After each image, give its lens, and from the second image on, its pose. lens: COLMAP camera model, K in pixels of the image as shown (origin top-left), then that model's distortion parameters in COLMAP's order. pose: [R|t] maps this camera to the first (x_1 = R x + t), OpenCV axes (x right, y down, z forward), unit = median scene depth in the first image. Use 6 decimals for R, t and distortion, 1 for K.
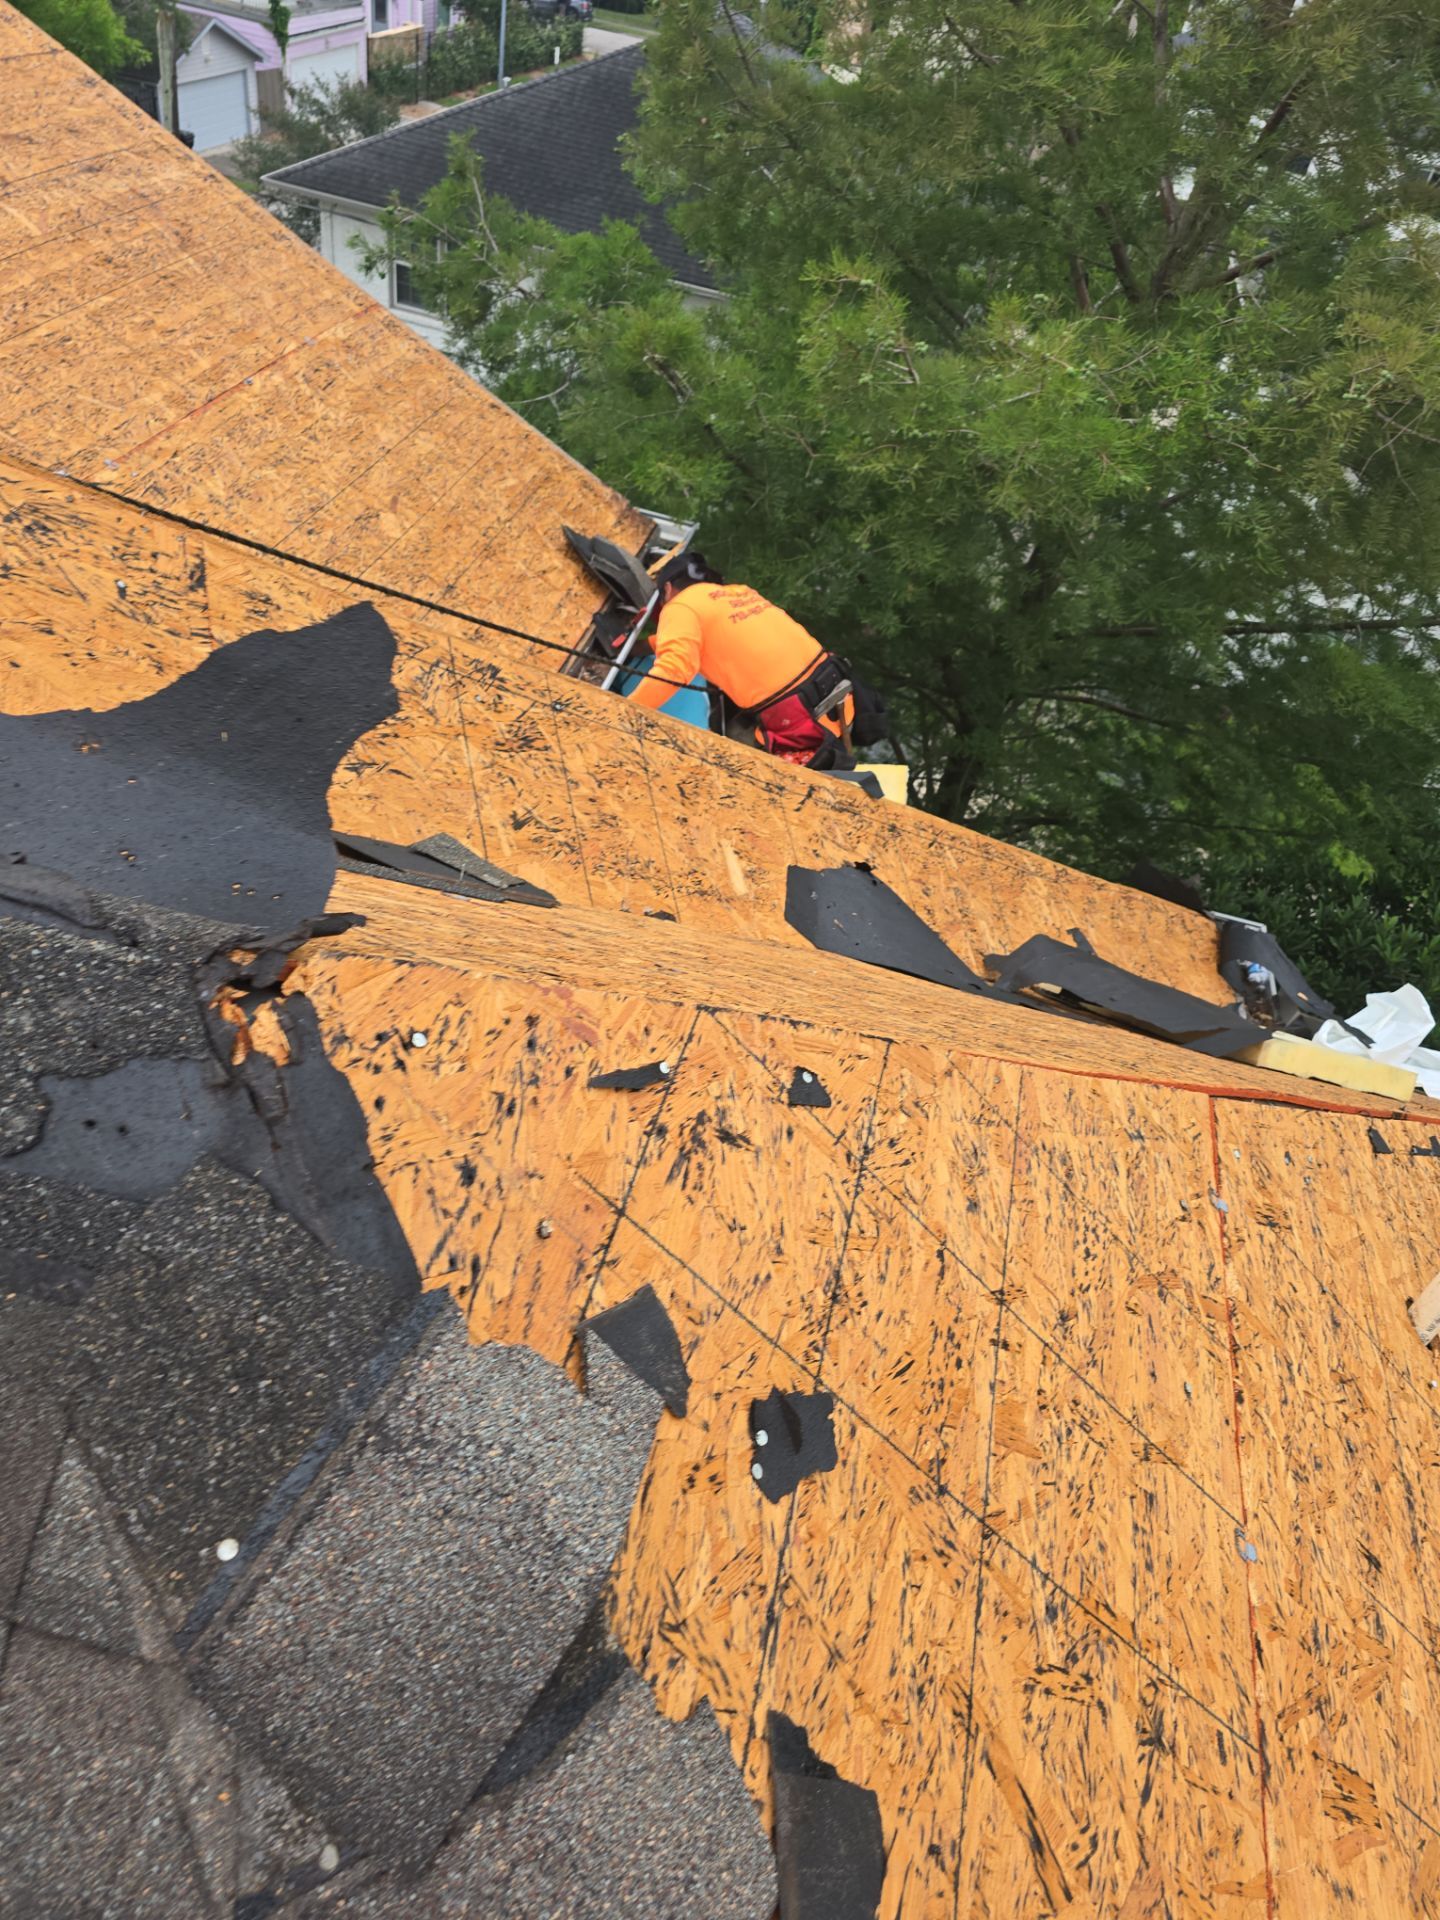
lens RADIAL K [[1314.7, 0, 720.0], [0, 1314.7, 960.0], [0, 0, 1]] dist [0.088463, -0.071589]
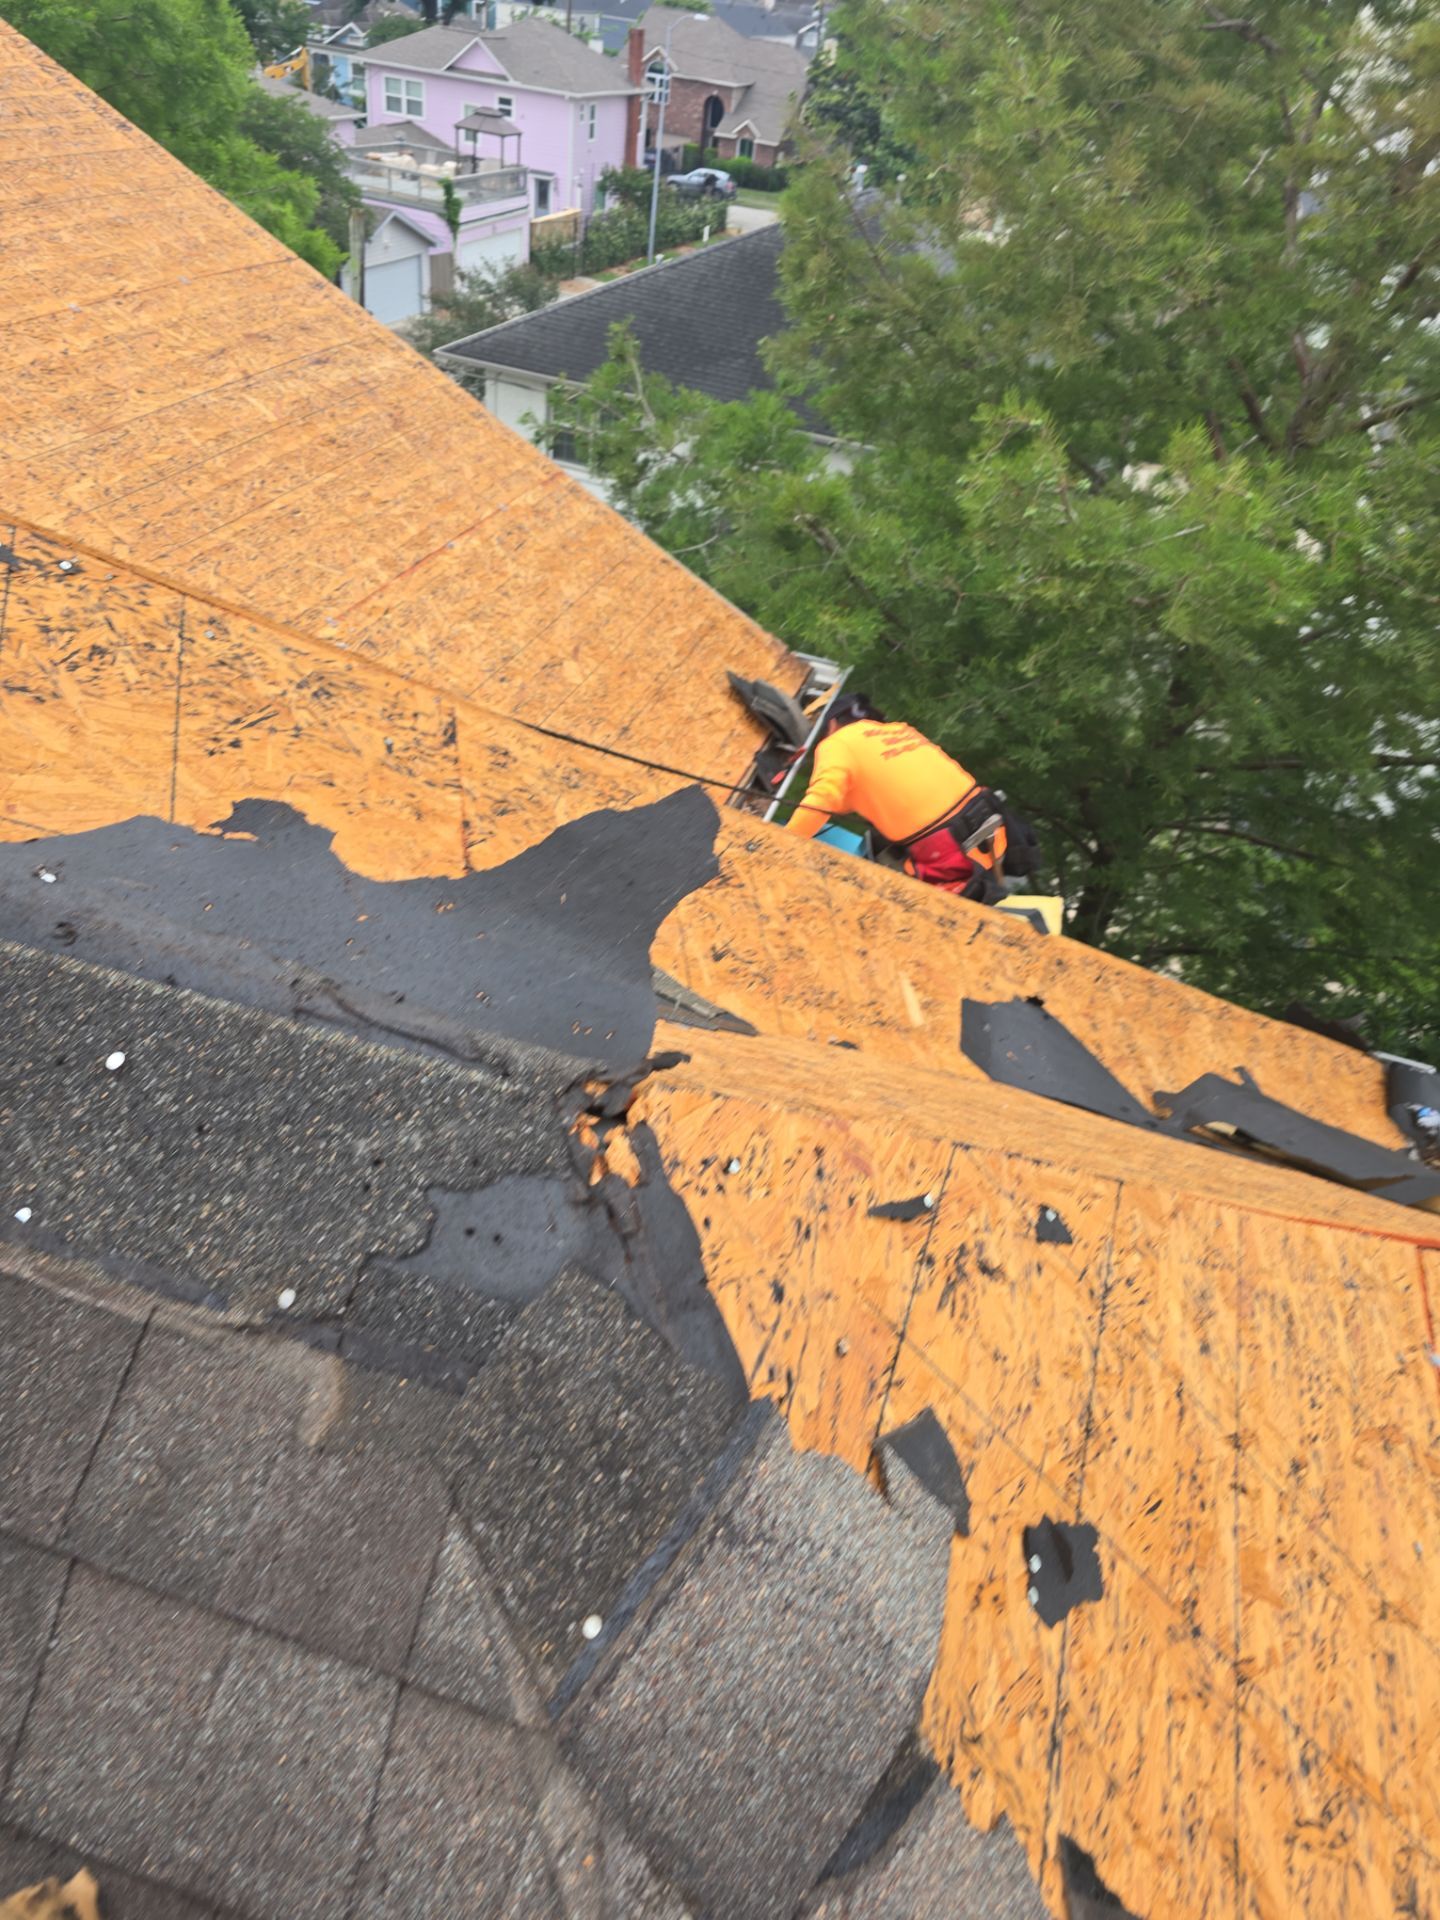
lens RADIAL K [[1314.7, 0, 720.0], [0, 1314.7, 960.0], [0, 0, 1]] dist [0.088463, -0.071589]
pose [[0.995912, 0.019632, -0.088167, -0.100703], [-0.027612, 0.995538, -0.090228, -0.008756], [0.086003, 0.092294, 0.992011, -0.084641]]
